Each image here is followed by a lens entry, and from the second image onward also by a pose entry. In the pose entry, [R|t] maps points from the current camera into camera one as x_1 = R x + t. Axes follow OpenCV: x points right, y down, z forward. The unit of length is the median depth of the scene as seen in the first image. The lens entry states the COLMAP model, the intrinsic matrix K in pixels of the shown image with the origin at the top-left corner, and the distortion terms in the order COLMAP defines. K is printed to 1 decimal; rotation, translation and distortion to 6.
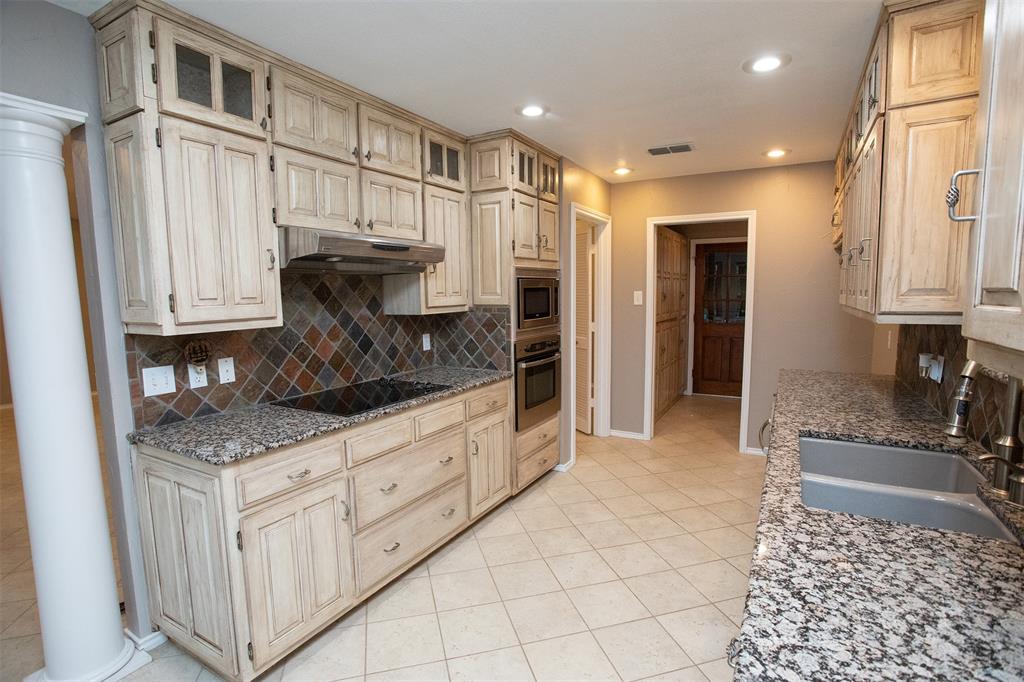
lens RADIAL K [[495.8, 0, 514.7], [0, 495.8, 345.3], [0, 0, 1]] dist [-0.077209, 0.033487]
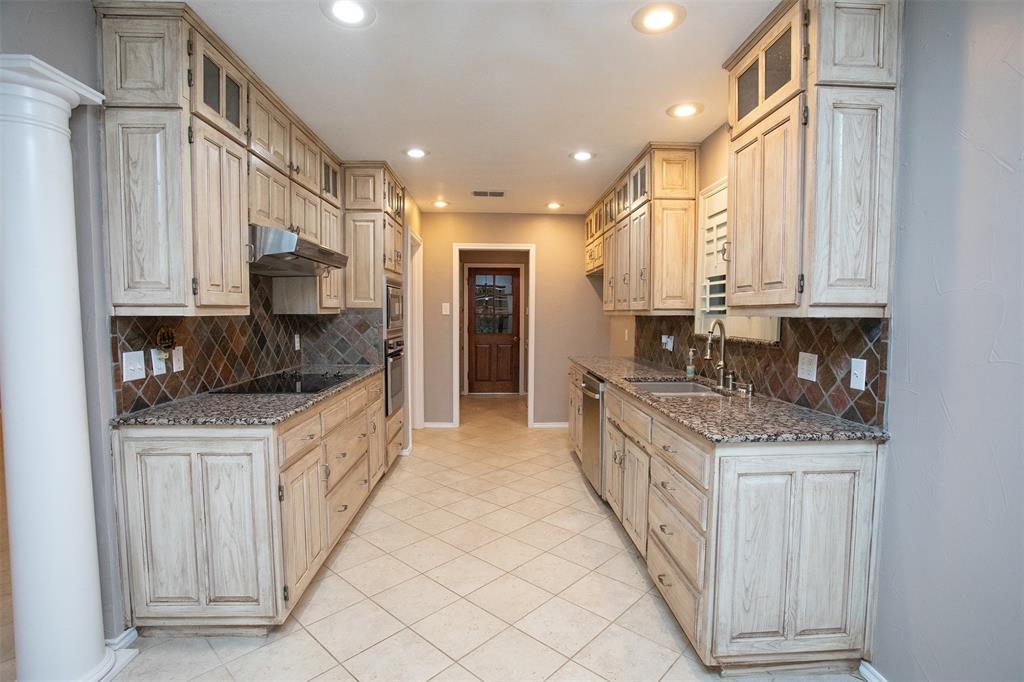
lens RADIAL K [[495.8, 0, 514.7], [0, 495.8, 345.3], [0, 0, 1]] dist [-0.077209, 0.033487]
pose [[0.847452, -0.017880, 0.530571, -0.430742], [0.042530, 0.998507, -0.034280, 0.071122], [-0.529166, 0.051616, 0.846947, -0.183218]]
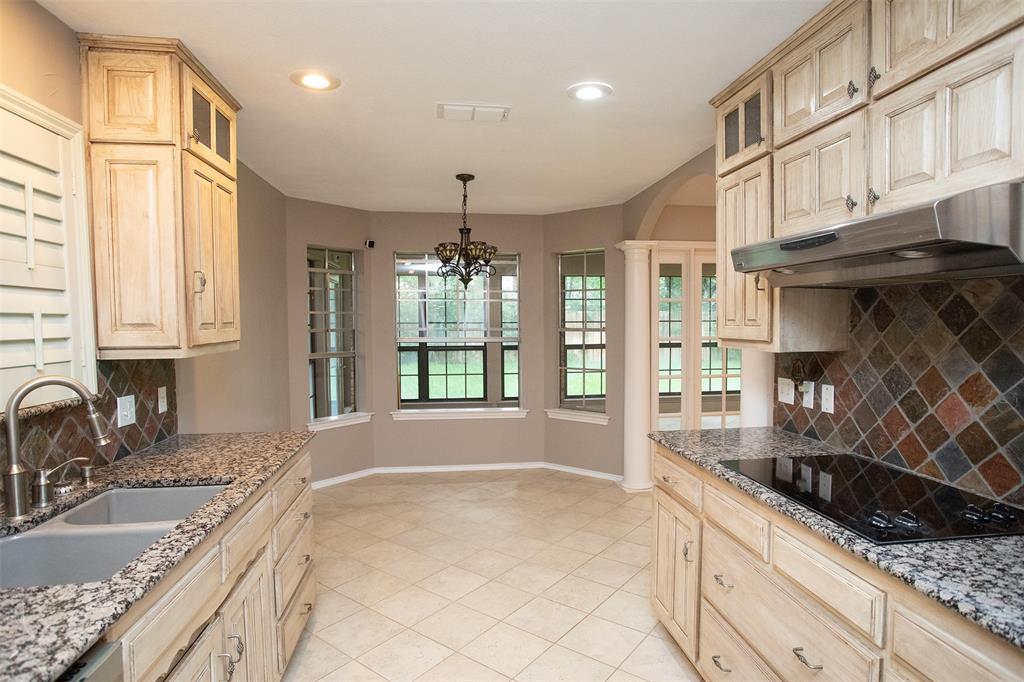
lens RADIAL K [[551.9, 0, 512.0], [0, 551.9, 341.0], [0, 0, 1]] dist [-0.002933, -0.000529]
pose [[-0.803749, 0.043612, -0.593368, 0.391923], [-0.045260, 0.989938, 0.134067, -0.134777], [0.593245, 0.134613, -0.793688, 1.178088]]
